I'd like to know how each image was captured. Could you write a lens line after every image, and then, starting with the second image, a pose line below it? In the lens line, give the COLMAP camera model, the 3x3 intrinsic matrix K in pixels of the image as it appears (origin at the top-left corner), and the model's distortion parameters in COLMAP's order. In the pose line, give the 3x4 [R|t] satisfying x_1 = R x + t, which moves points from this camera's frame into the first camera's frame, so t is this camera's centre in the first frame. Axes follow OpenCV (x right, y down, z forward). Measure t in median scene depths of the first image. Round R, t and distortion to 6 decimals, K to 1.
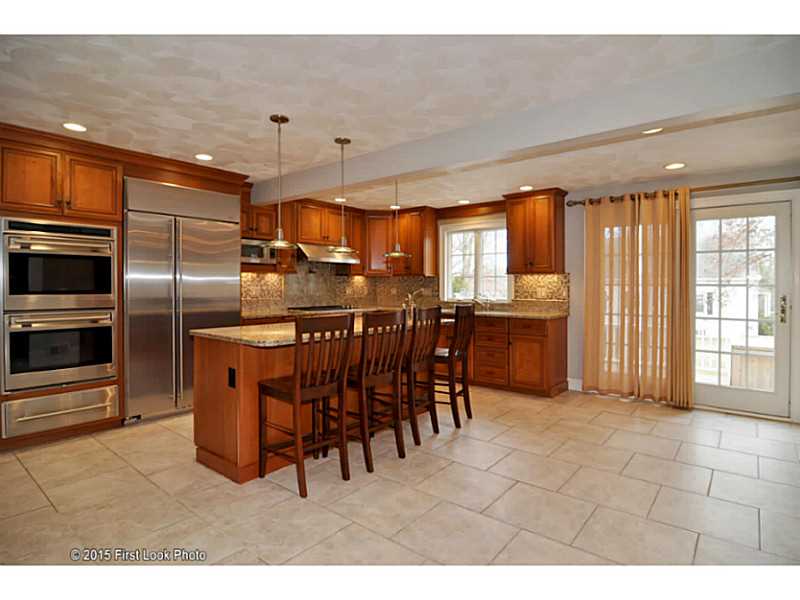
lens RADIAL K [[428.2, 0, 405.2], [0, 428.2, 293.3], [0, 0, 1]] dist [0.000085, 0.000825]
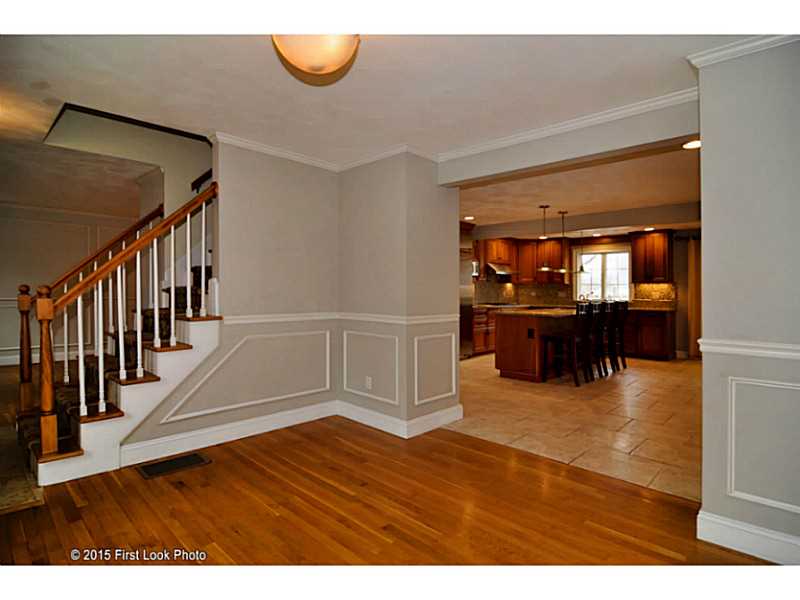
lens RADIAL K [[428.2, 0, 380.4], [0, 428.2, 293.5], [0, 0, 1]] dist [0.000085, 0.000825]
pose [[0.994110, 0.006343, -0.108191, -0.493904], [-0.007555, 0.999913, -0.010793, 0.015965], [0.108114, 0.011547, 0.994071, -0.631356]]
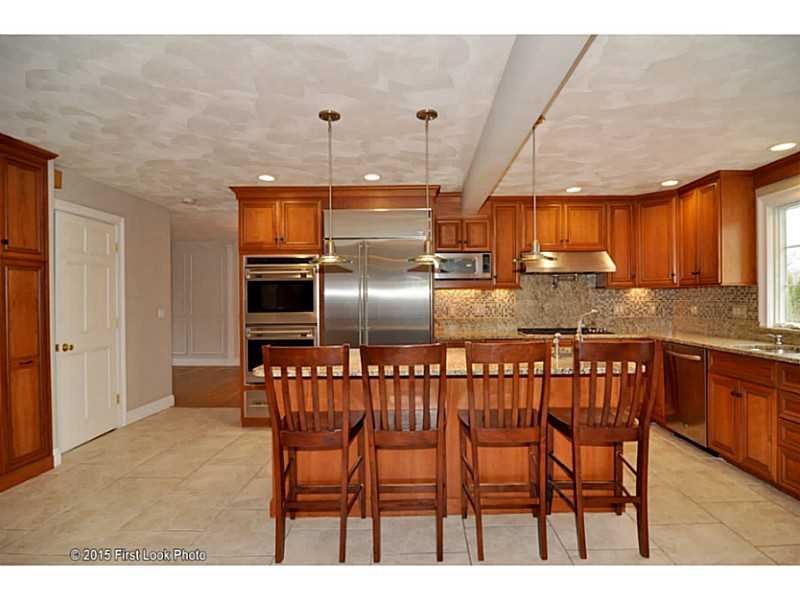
lens RADIAL K [[428.2, 0, 405.0], [0, 428.2, 301.8], [0, 0, 1]] dist [0.000085, 0.000825]
pose [[0.649851, -0.006334, -0.760035, 0.249098], [-0.002823, 0.999938, -0.010747, -0.010958], [0.760057, 0.009130, 0.649793, 0.297257]]
